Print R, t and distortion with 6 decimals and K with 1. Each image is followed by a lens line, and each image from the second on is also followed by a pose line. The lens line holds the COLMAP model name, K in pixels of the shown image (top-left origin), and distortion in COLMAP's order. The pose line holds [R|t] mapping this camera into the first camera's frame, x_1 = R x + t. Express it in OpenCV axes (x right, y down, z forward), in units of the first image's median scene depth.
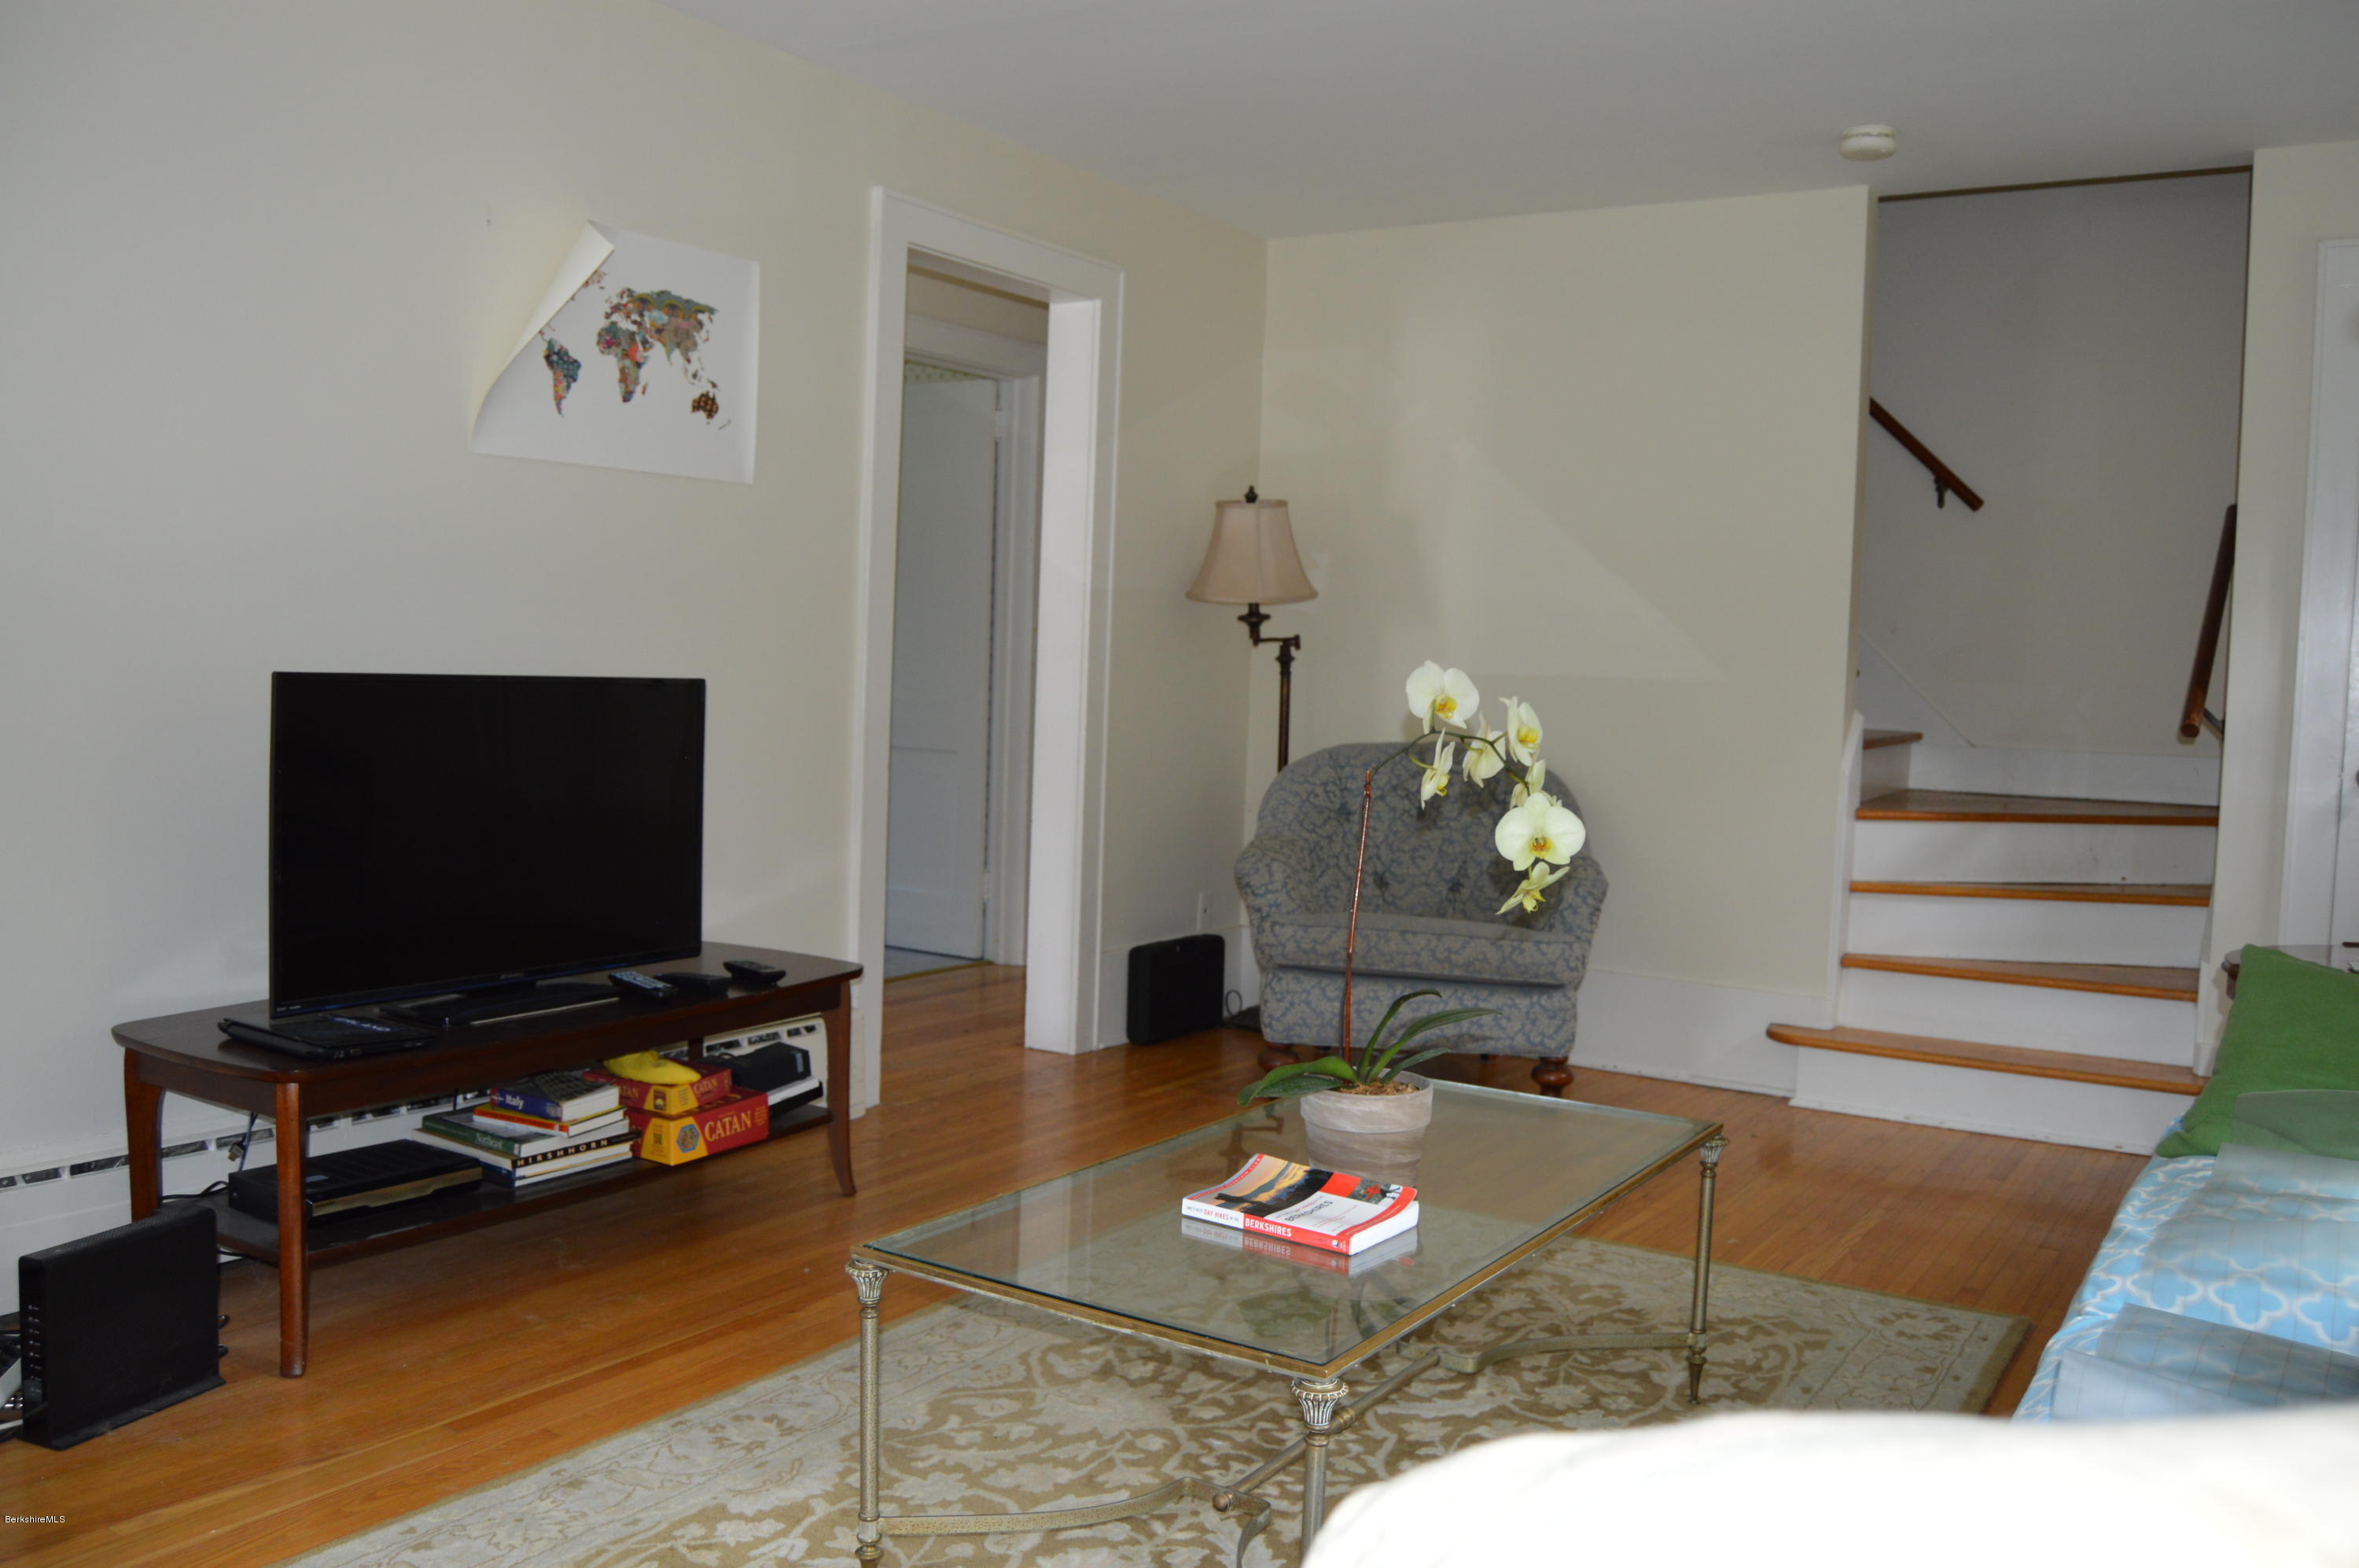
lens RADIAL K [[1878.3, 0, 1179.5], [0, 1878.3, 784.0], [0, 0, 1]] dist [-0.091392, 0.034255]
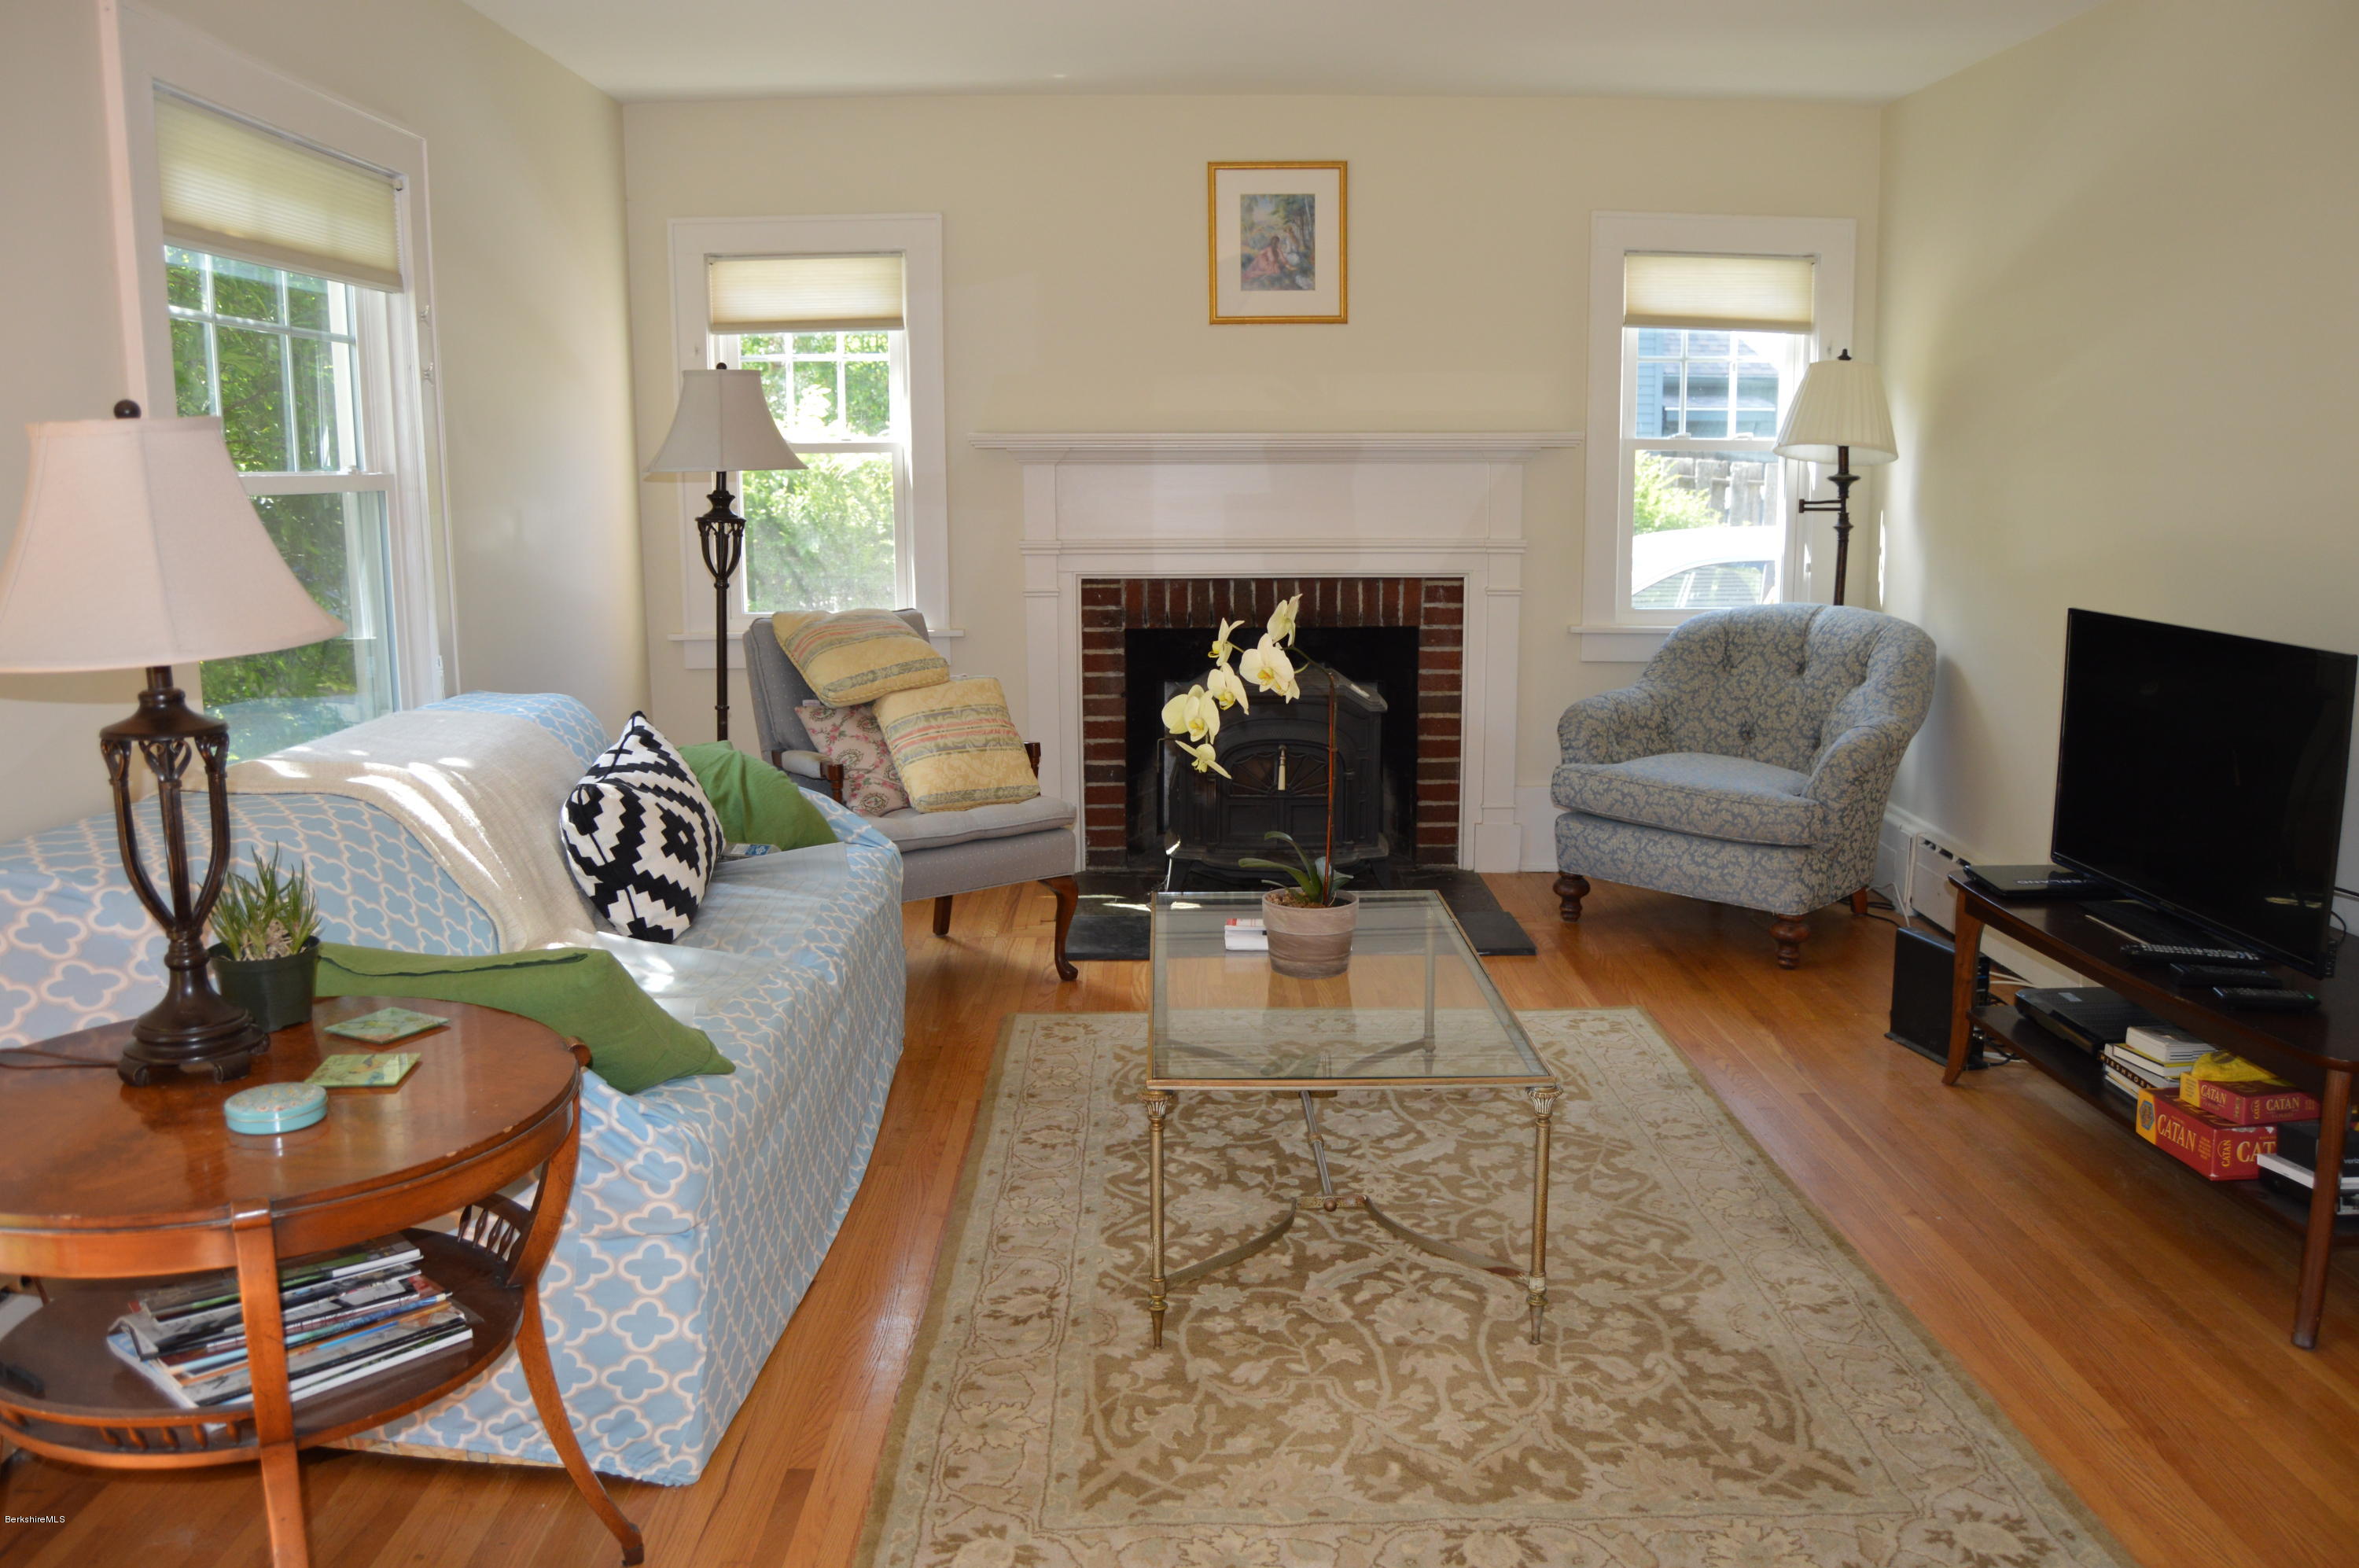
lens RADIAL K [[1878.3, 0, 1179.5], [0, 1878.3, 784.0], [0, 0, 1]] dist [-0.091392, 0.034255]
pose [[-0.832733, 0.064842, -0.549864, 0.872370], [-0.057621, 0.977577, 0.202544, -0.184426], [0.550668, 0.200349, -0.810324, 1.912656]]
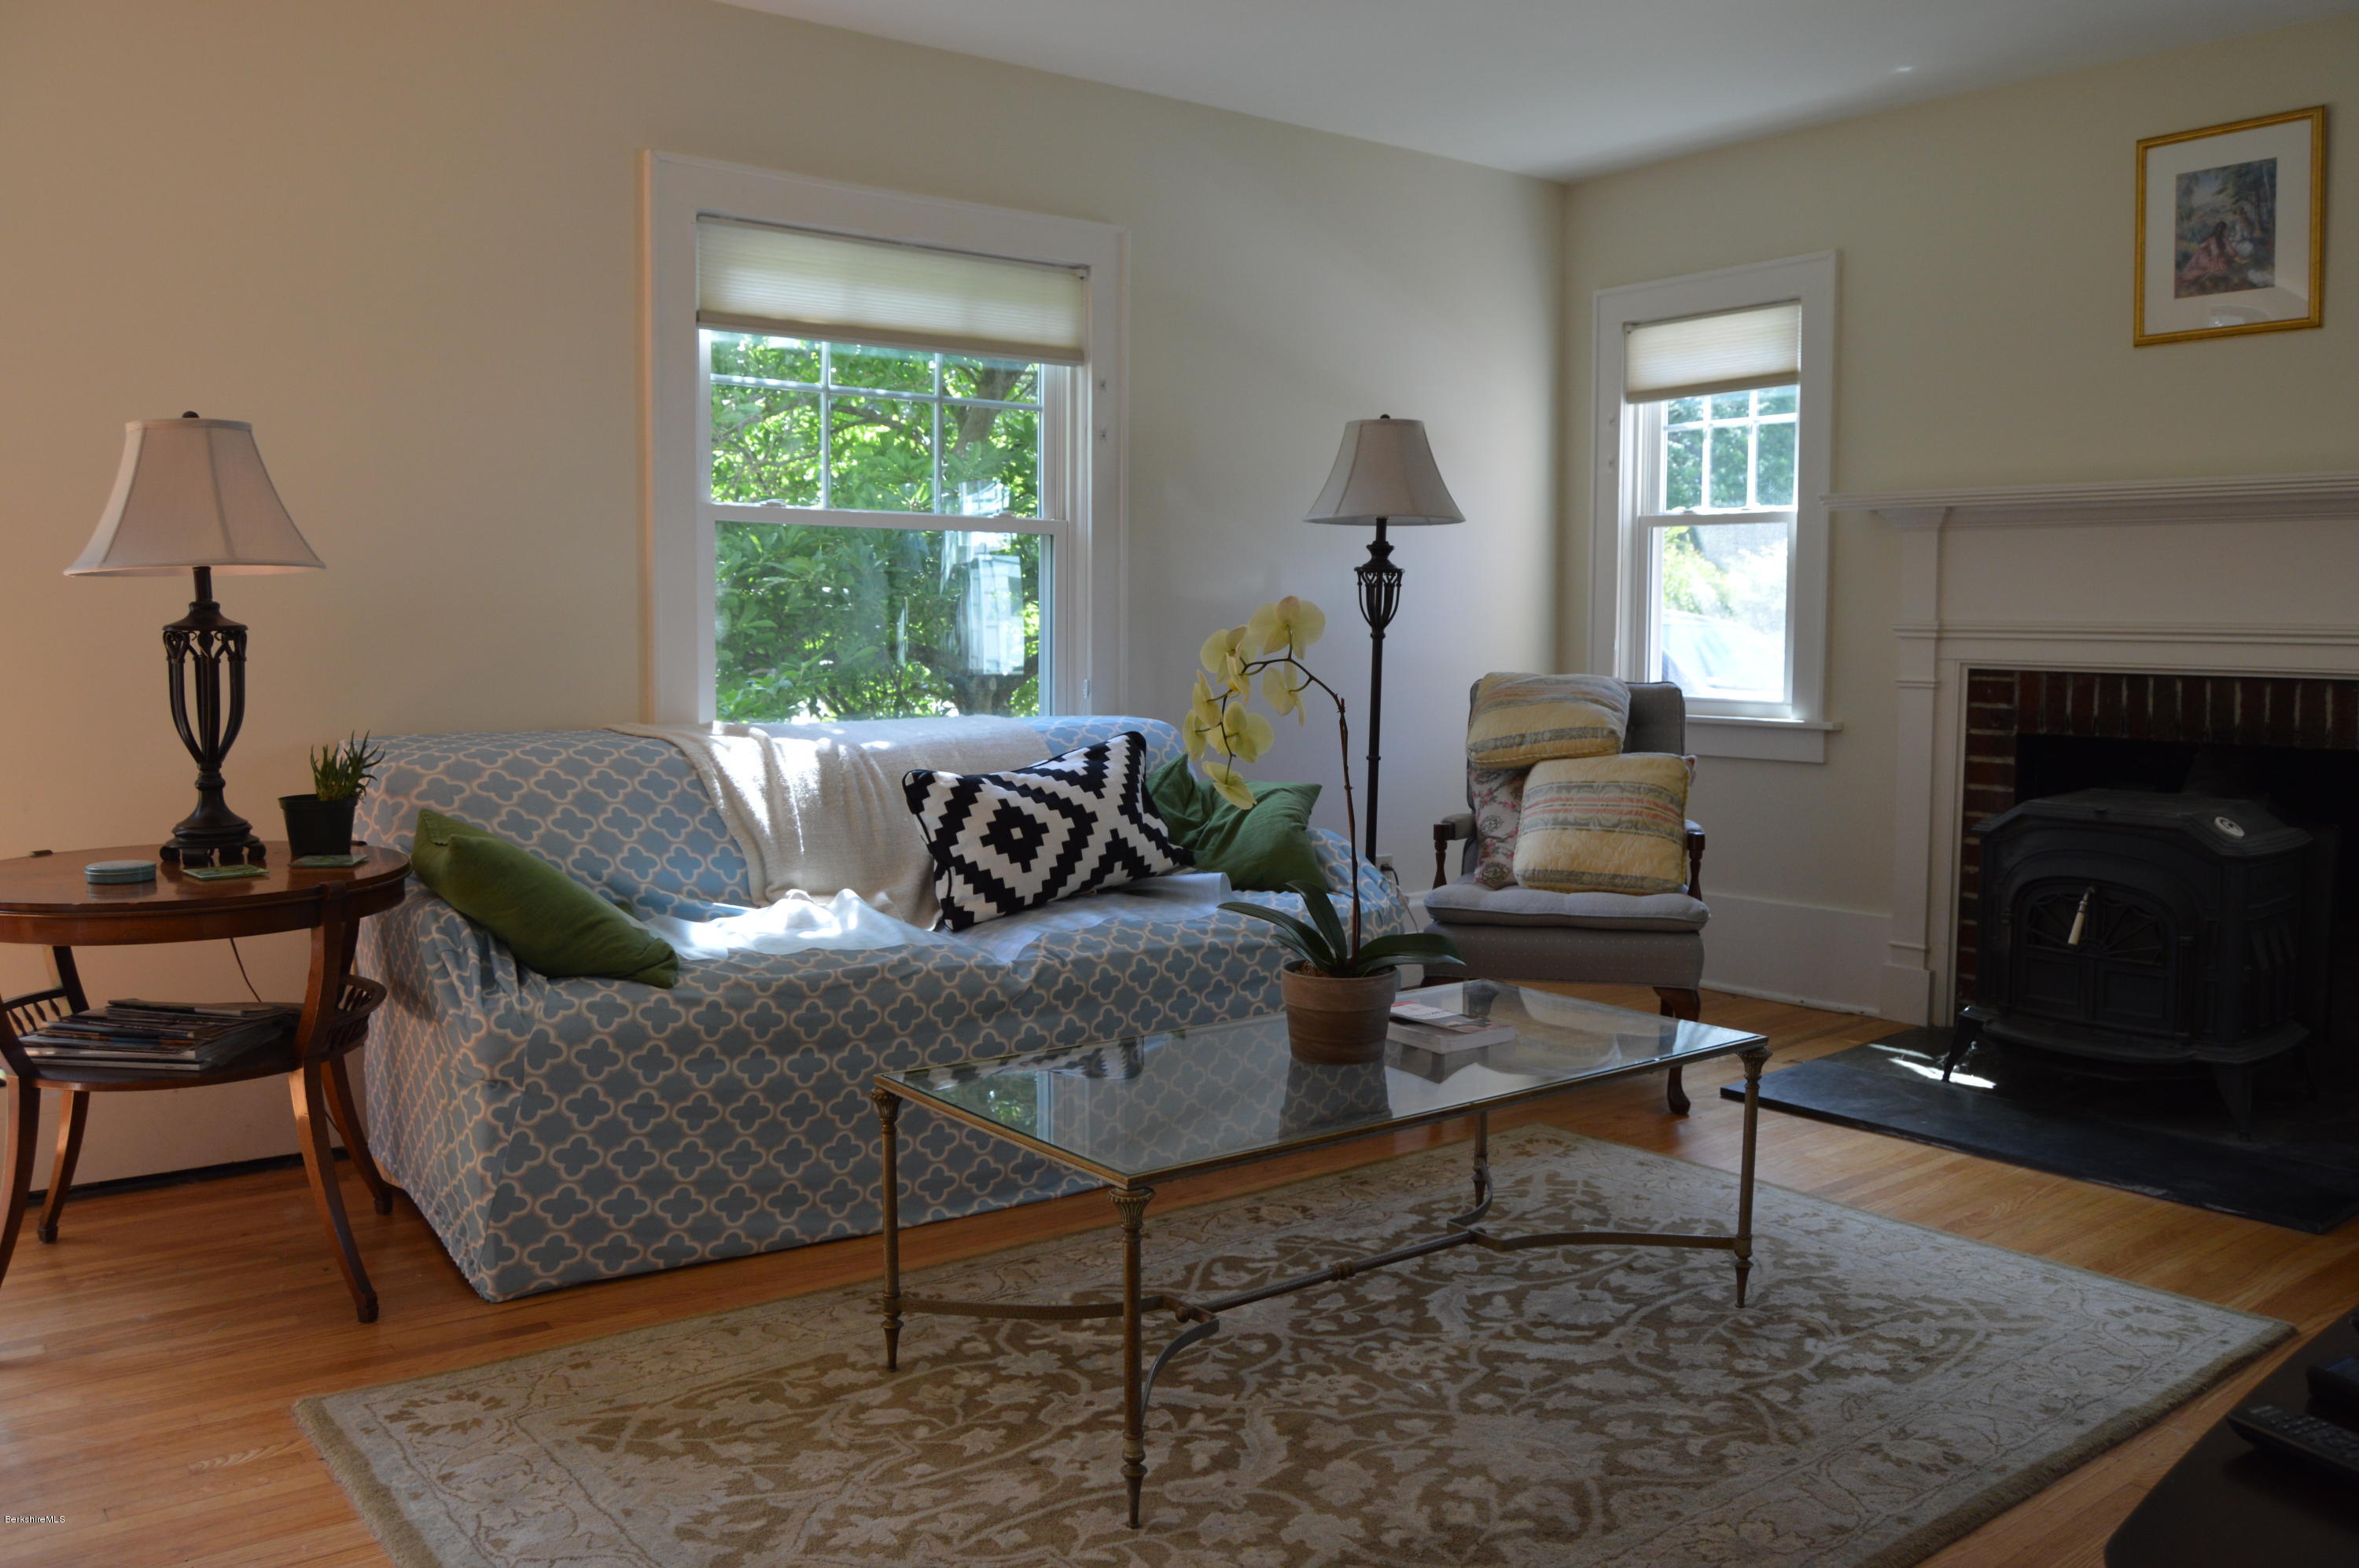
lens RADIAL K [[1878.3, 0, 1179.5], [0, 1878.3, 784.0], [0, 0, 1]] dist [-0.091392, 0.034255]
pose [[-0.944213, -0.067492, 0.322346, -0.157519], [-0.017119, 0.987511, 0.156618, -0.121281], [-0.328891, 0.142363, -0.933576, 1.944460]]
